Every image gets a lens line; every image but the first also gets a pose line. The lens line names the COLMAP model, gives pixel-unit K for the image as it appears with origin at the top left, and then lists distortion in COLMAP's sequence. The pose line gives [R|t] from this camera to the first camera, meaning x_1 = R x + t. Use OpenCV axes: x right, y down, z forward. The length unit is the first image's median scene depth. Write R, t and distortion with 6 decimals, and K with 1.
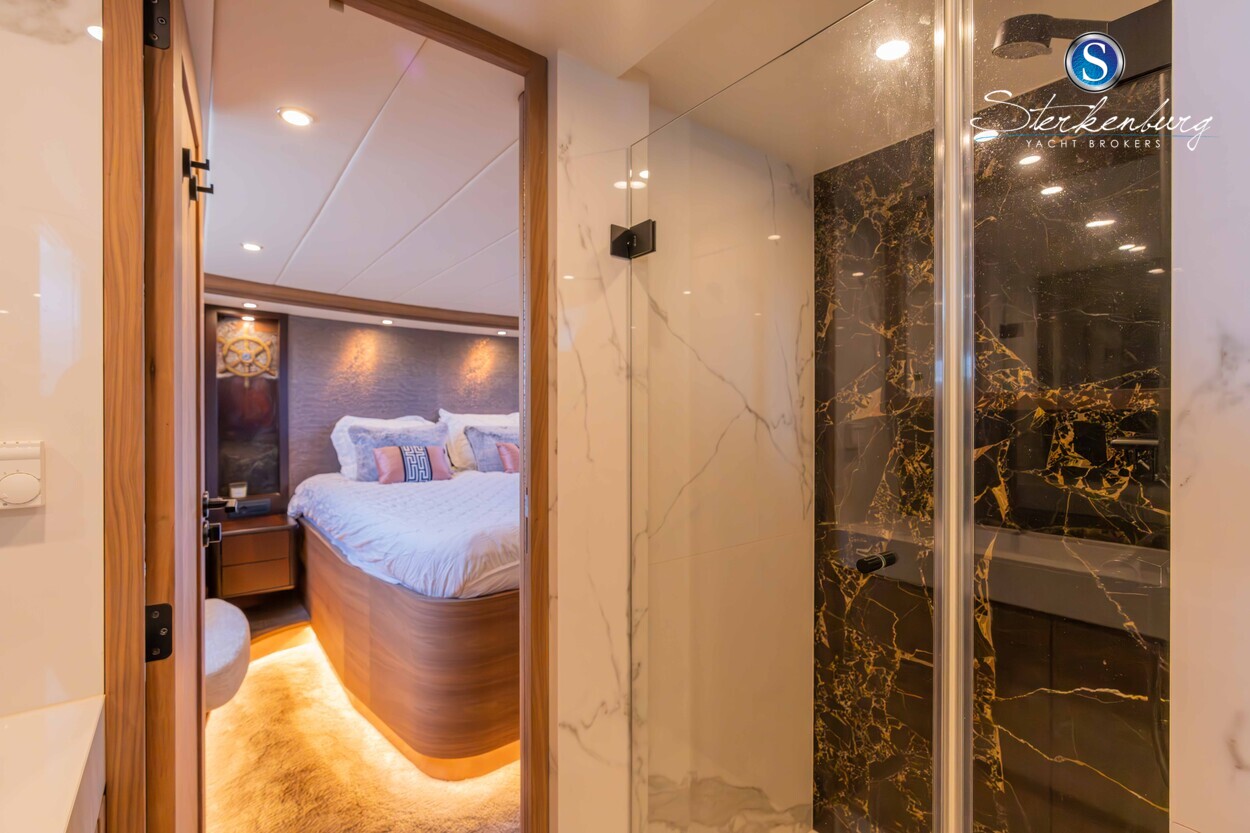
lens RADIAL K [[573.6, 0, 630.5], [0, 573.6, 414.7], [0, 0, 1]] dist [-0.000659, 0.000029]
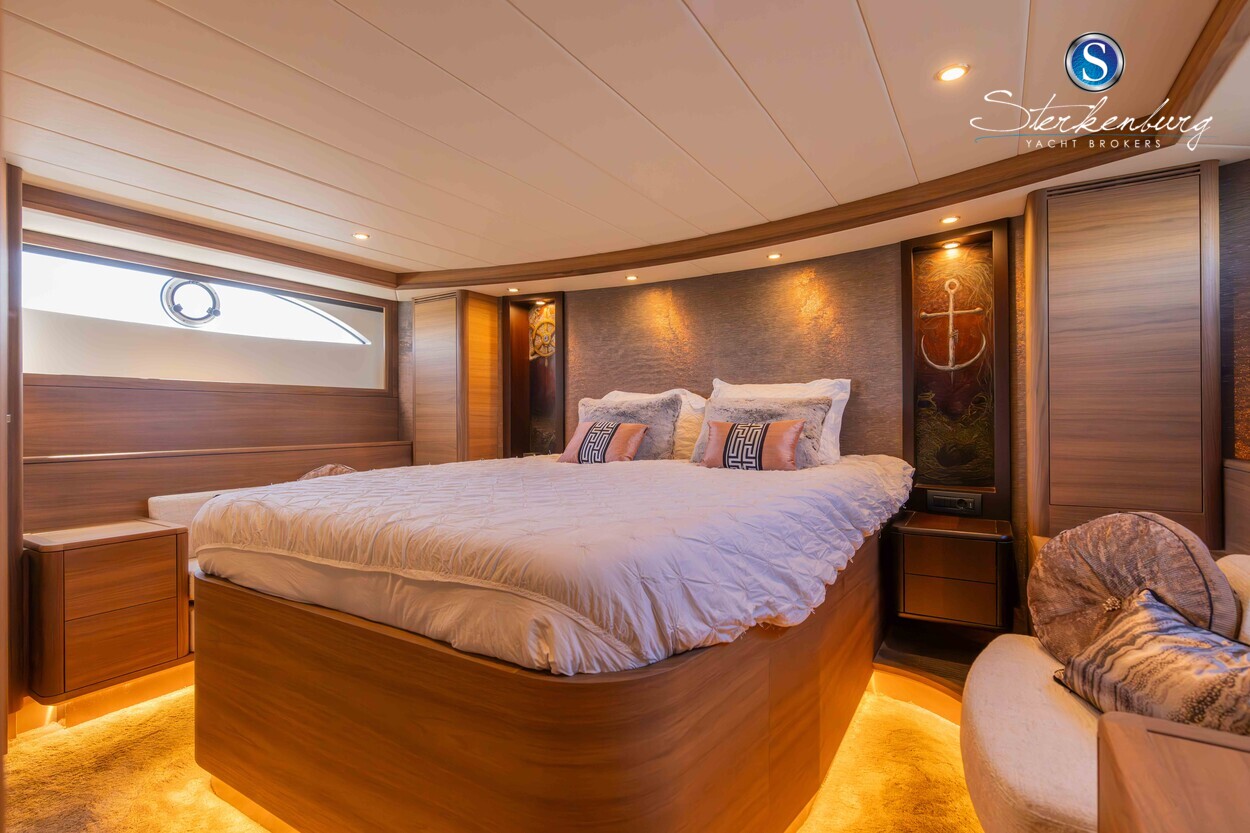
lens RADIAL K [[573.6, 0, 630.5], [0, 573.6, 414.7], [0, 0, 1]] dist [-0.000659, 0.000029]
pose [[0.345922, -0.003377, -0.938257, 0.402142], [0.003706, 0.999991, -0.002233, 0.046065], [0.938256, -0.002705, 0.345931, 0.772044]]
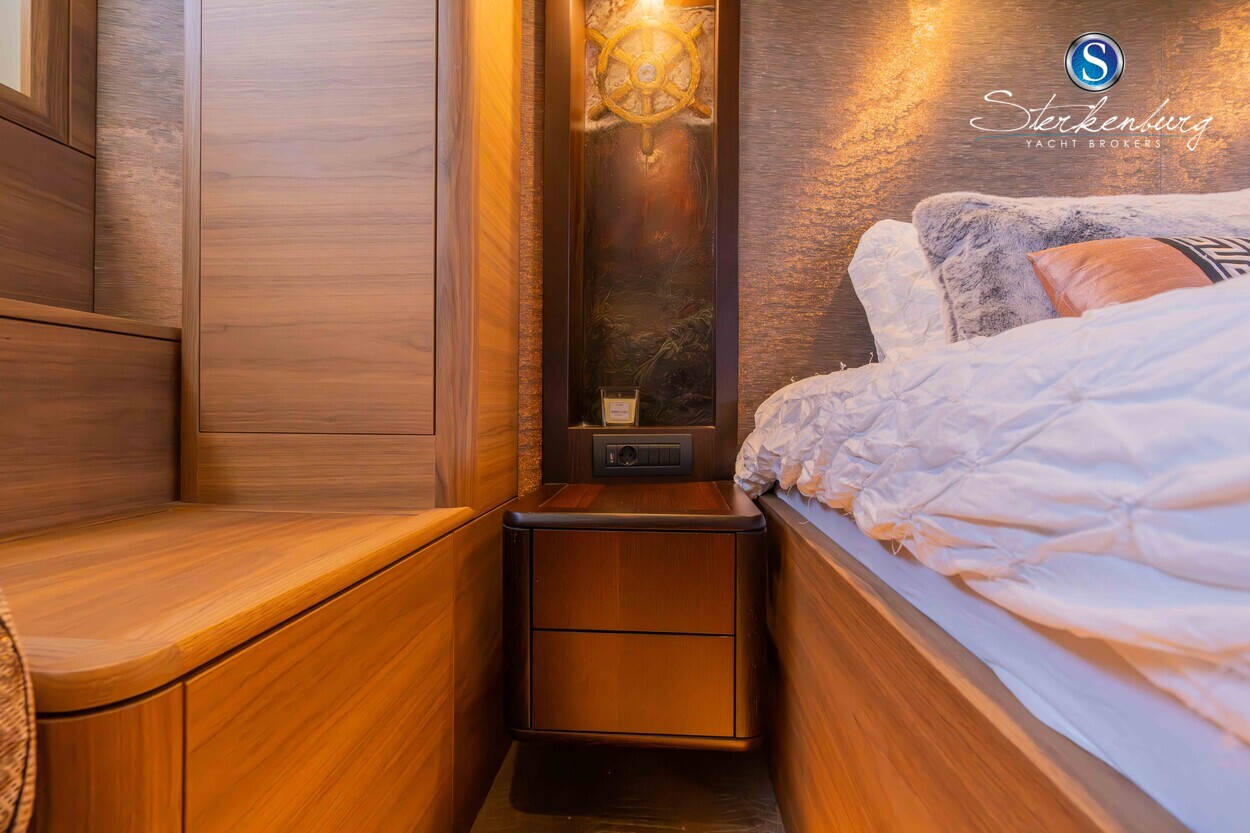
lens RADIAL K [[573.6, 0, 630.5], [0, 573.6, 414.7], [0, 0, 1]] dist [-0.000659, 0.000029]
pose [[0.744975, 0.003742, -0.667082, -0.413731], [-0.010292, 0.999930, -0.005885, 0.135185], [0.667013, 0.011250, 0.744961, 0.700394]]
